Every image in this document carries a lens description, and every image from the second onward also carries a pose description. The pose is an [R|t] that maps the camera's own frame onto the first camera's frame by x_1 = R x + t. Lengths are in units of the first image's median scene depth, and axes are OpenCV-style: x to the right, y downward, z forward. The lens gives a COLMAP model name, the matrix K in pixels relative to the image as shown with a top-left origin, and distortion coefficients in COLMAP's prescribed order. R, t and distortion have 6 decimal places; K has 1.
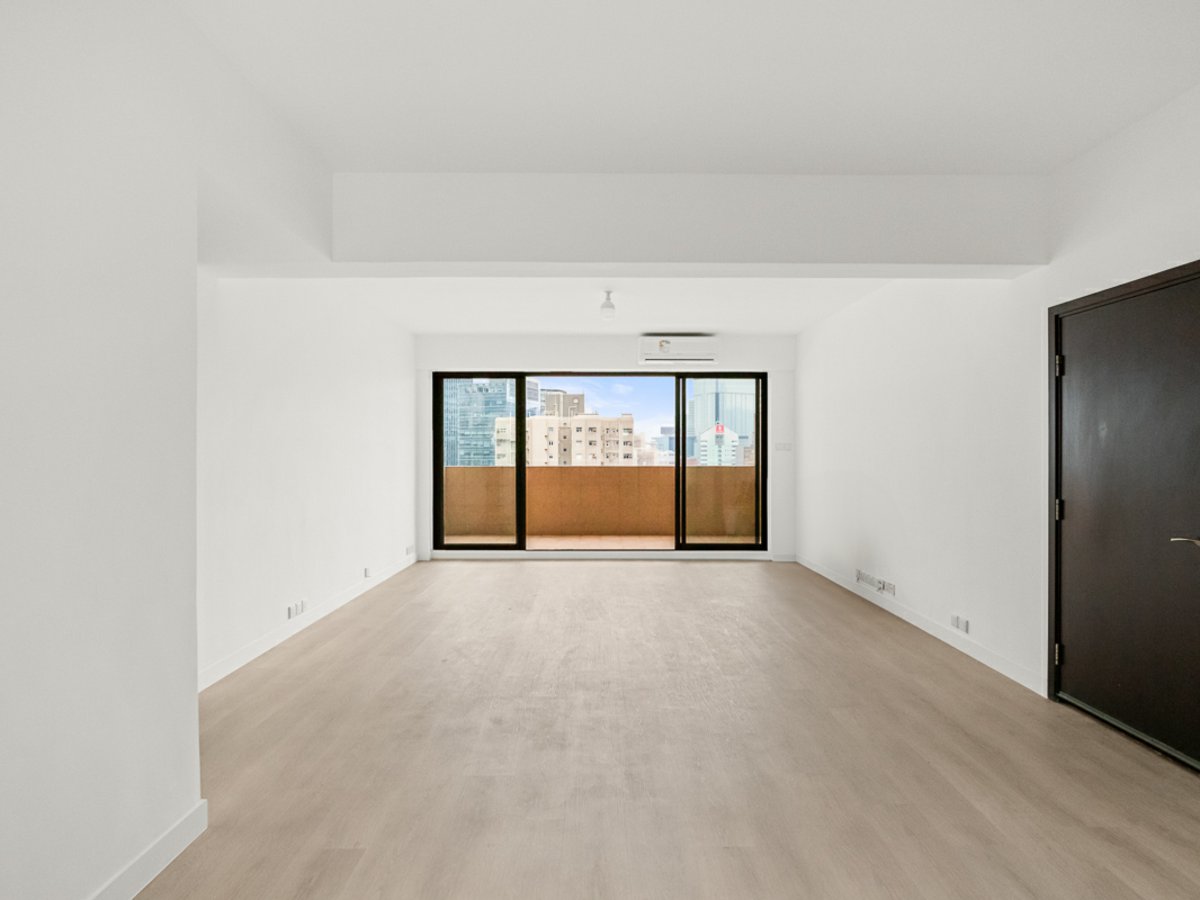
lens RADIAL K [[684.9, 0, 600.0], [0, 684.9, 450.0], [0, 0, 1]] dist [0.000250, -0.000271]
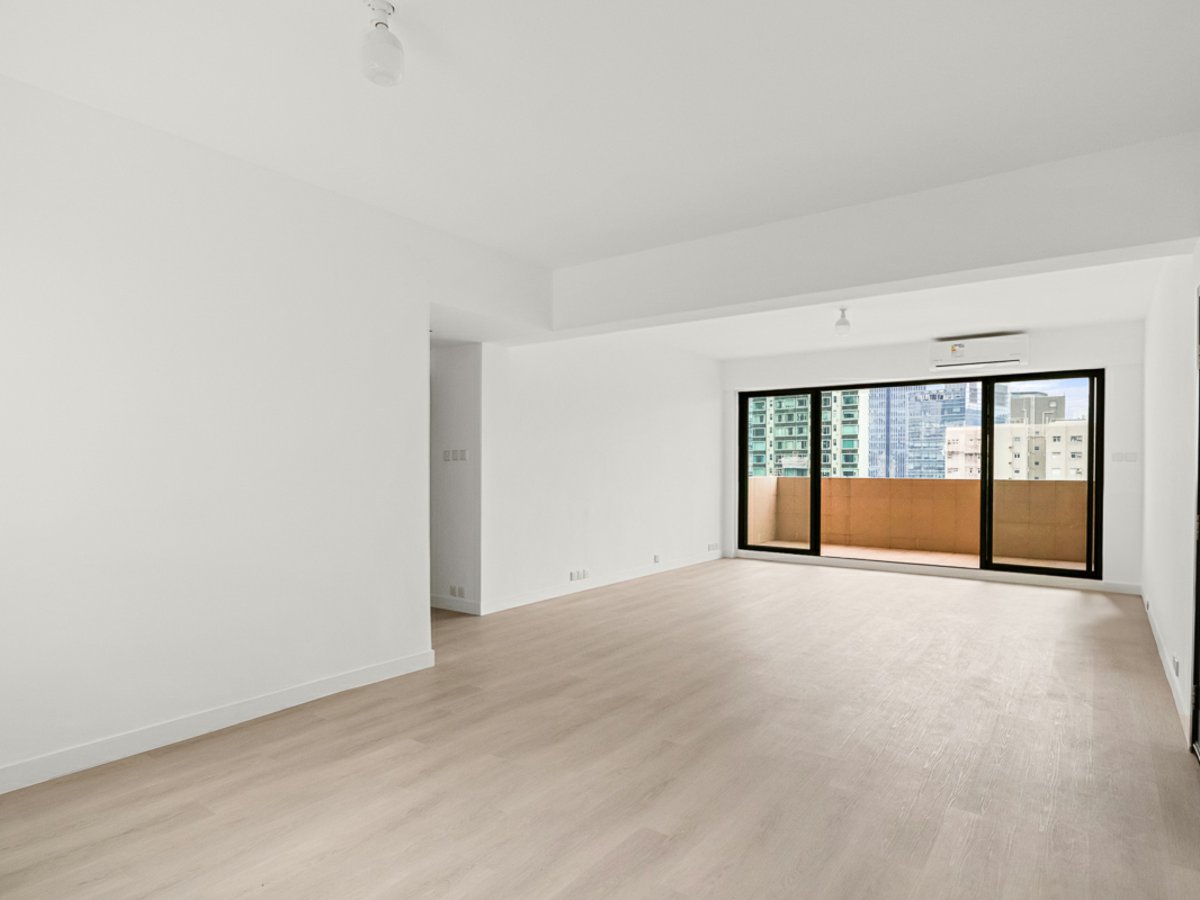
lens RADIAL K [[685.9, 0, 576.2], [0, 685.9, 479.5], [0, 0, 1]] dist [-0.028016, -0.000107]
pose [[0.786489, 0.015423, -0.617411, 0.018428], [-0.000861, 0.999715, 0.023876, 0.000255], [0.617603, -0.018247, 0.786278, -0.004197]]
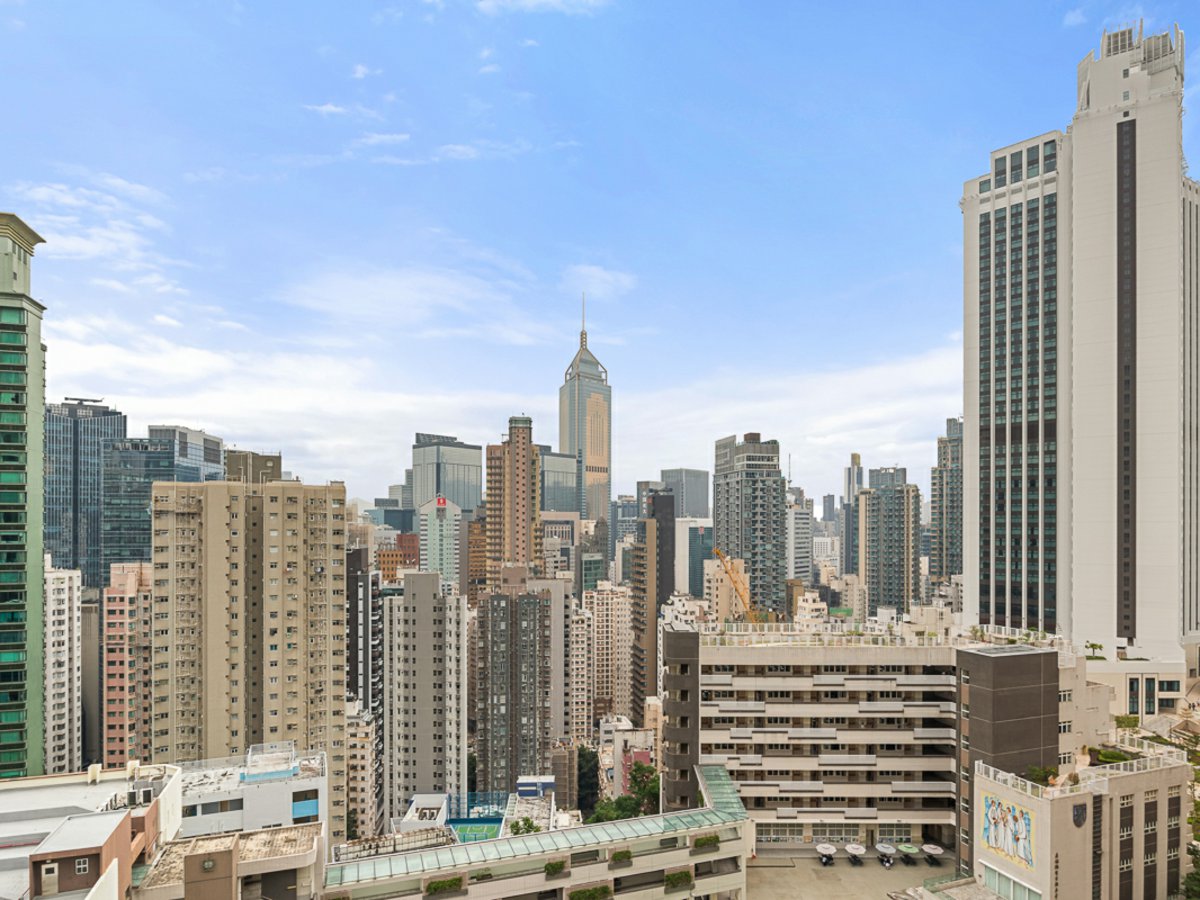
lens RADIAL K [[692.9, 0, 604.8], [0, 692.9, 524.4], [0, 0, 1]] dist [-0.005728, 0.001582]
pose [[0.915673, 0.003392, 0.401911, -0.001365], [-0.003861, 0.999992, 0.000356, -0.002248], [-0.401906, -0.001878, 0.915679, 0.098925]]
